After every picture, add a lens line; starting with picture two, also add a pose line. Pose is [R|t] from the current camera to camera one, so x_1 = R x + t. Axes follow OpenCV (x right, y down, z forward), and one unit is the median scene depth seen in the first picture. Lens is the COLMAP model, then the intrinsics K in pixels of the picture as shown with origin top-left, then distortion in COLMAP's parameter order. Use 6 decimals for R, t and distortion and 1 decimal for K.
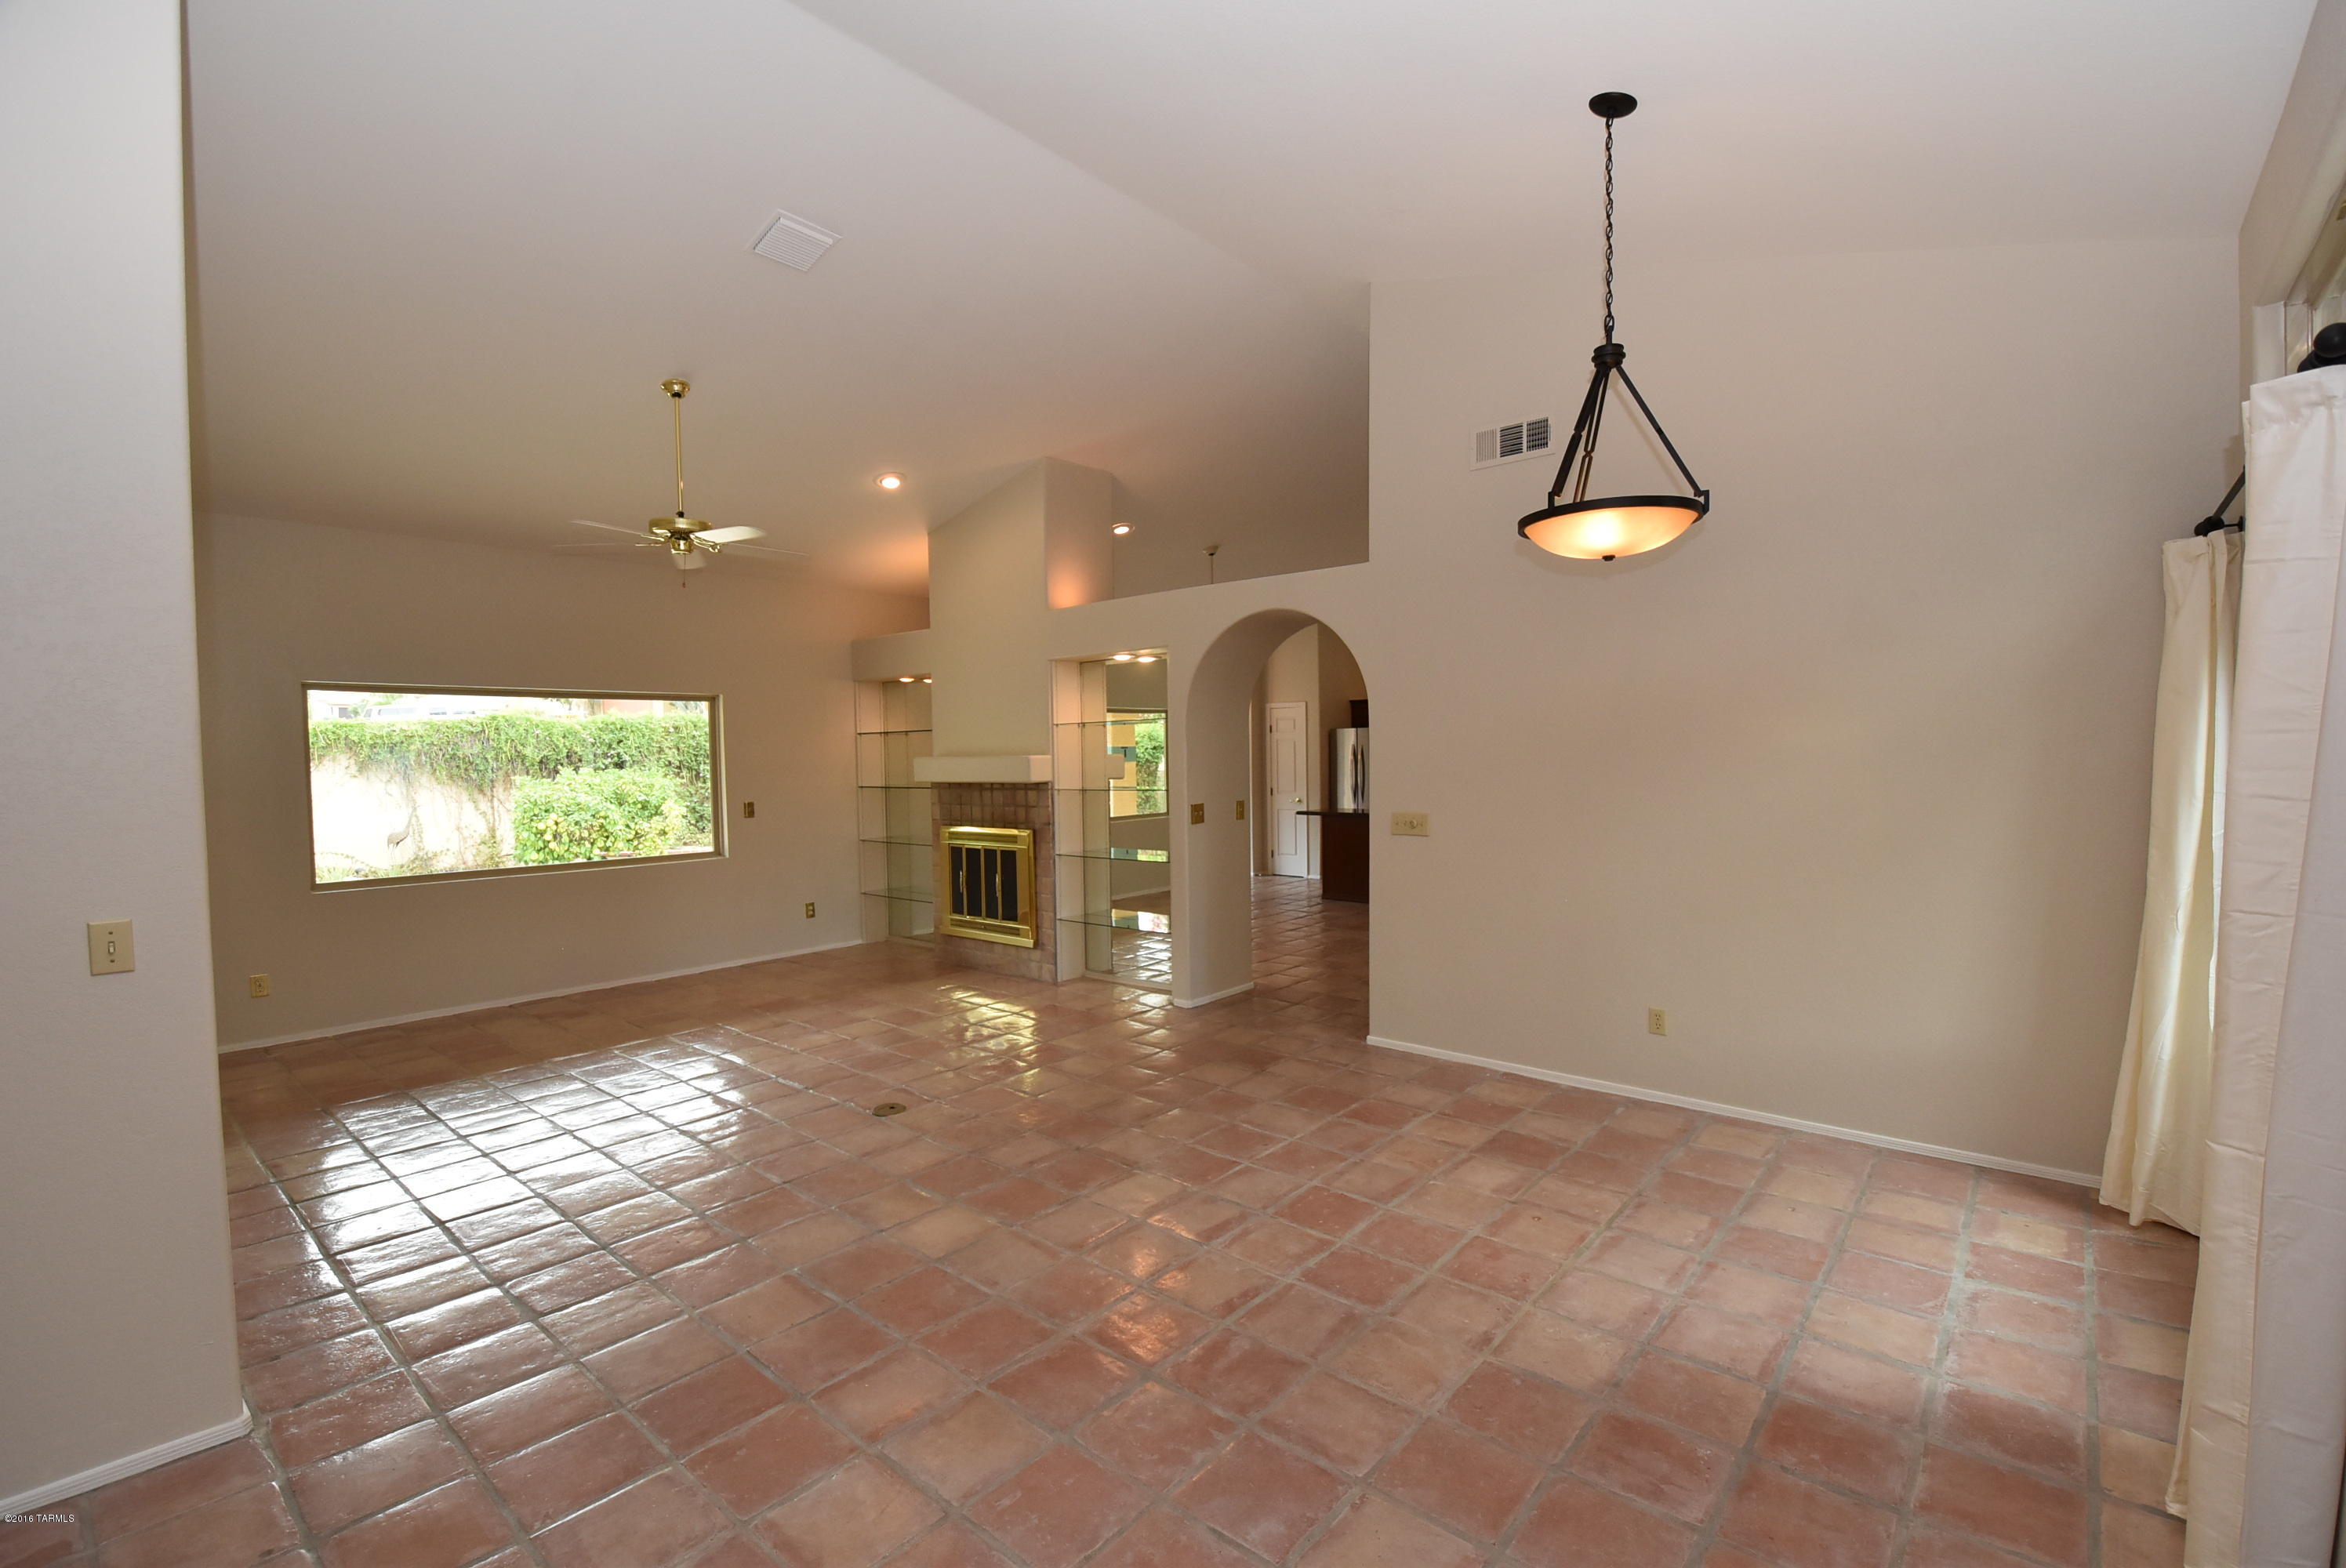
lens RADIAL K [[1023.3, 0, 1182.4], [0, 1023.3, 798.1], [0, 0, 1]] dist [0.014157, -0.022857]
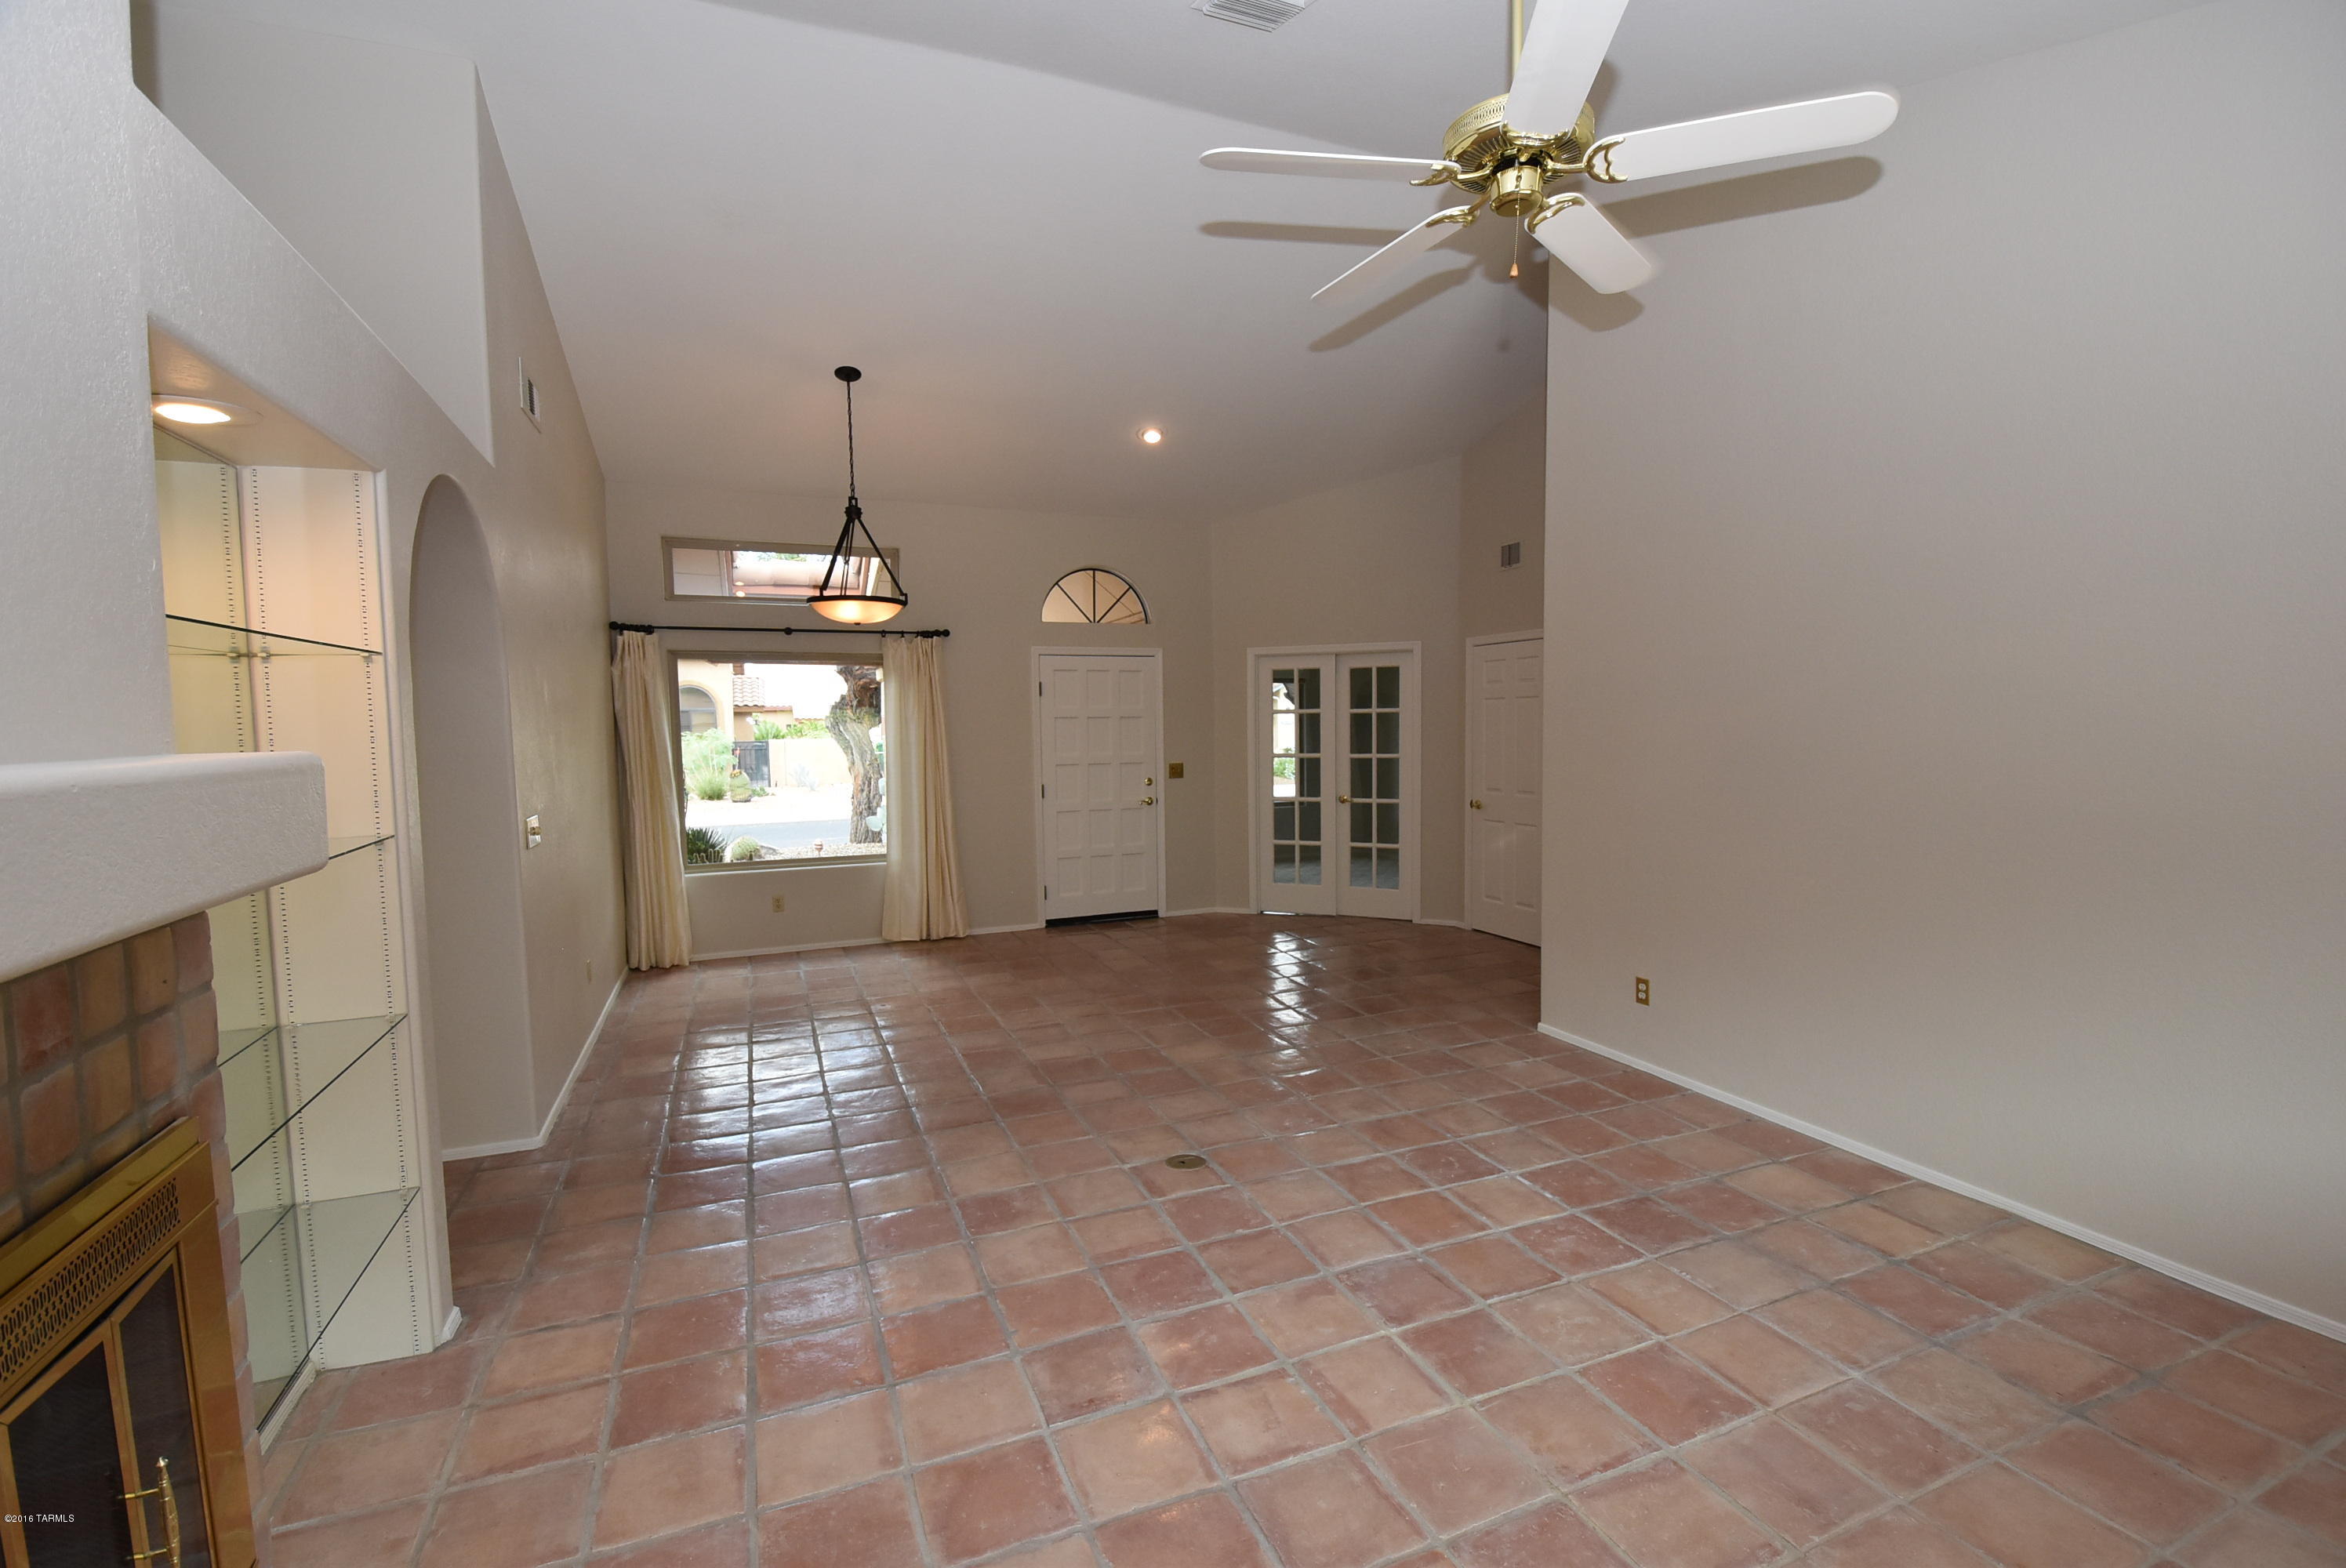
lens RADIAL K [[1023.3, 0, 1182.4], [0, 1023.3, 798.1], [0, 0, 1]] dist [0.014157, -0.022857]
pose [[-0.892347, -0.004637, 0.451326, -0.414442], [0.050274, 0.992704, 0.109600, -0.044816], [-0.448541, 0.120491, -0.885603, 1.077964]]
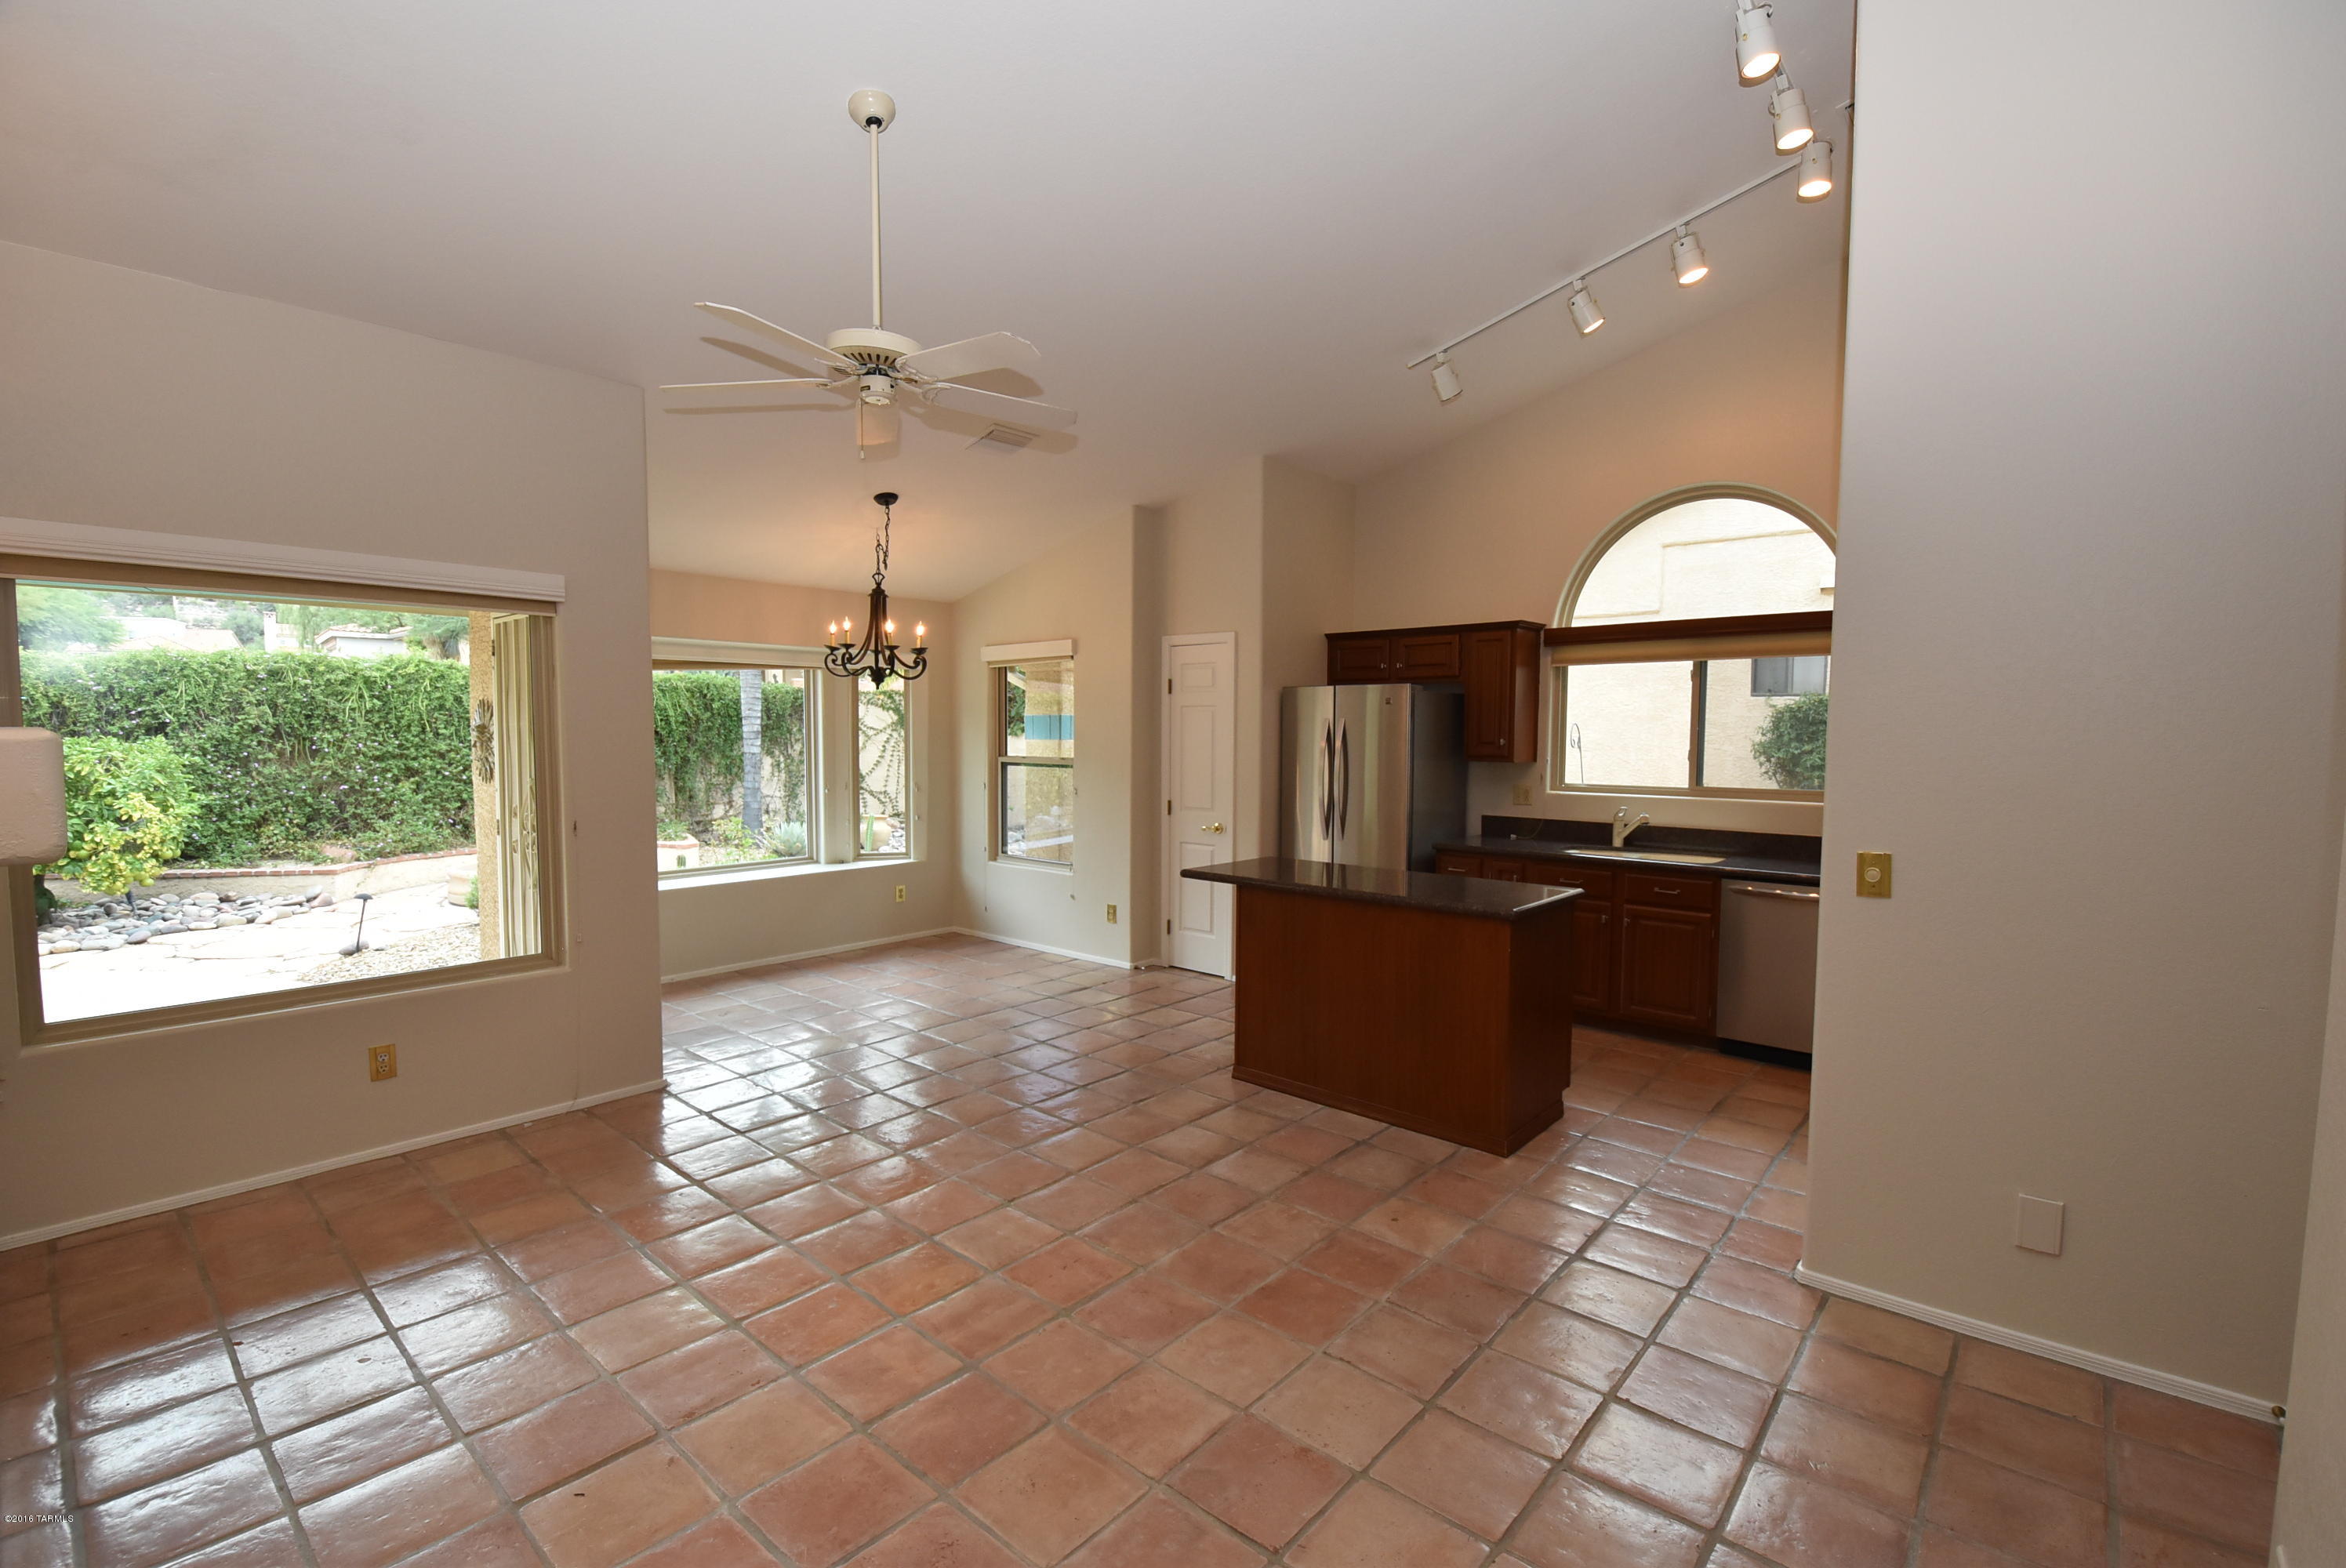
lens RADIAL K [[1023.3, 0, 1182.4], [0, 1023.3, 798.1], [0, 0, 1]] dist [0.014157, -0.022857]
pose [[0.999727, 0.022088, -0.007630, 0.177007], [-0.021907, 0.999495, 0.023010, -0.041795], [0.008135, -0.022837, 0.999706, 0.877856]]
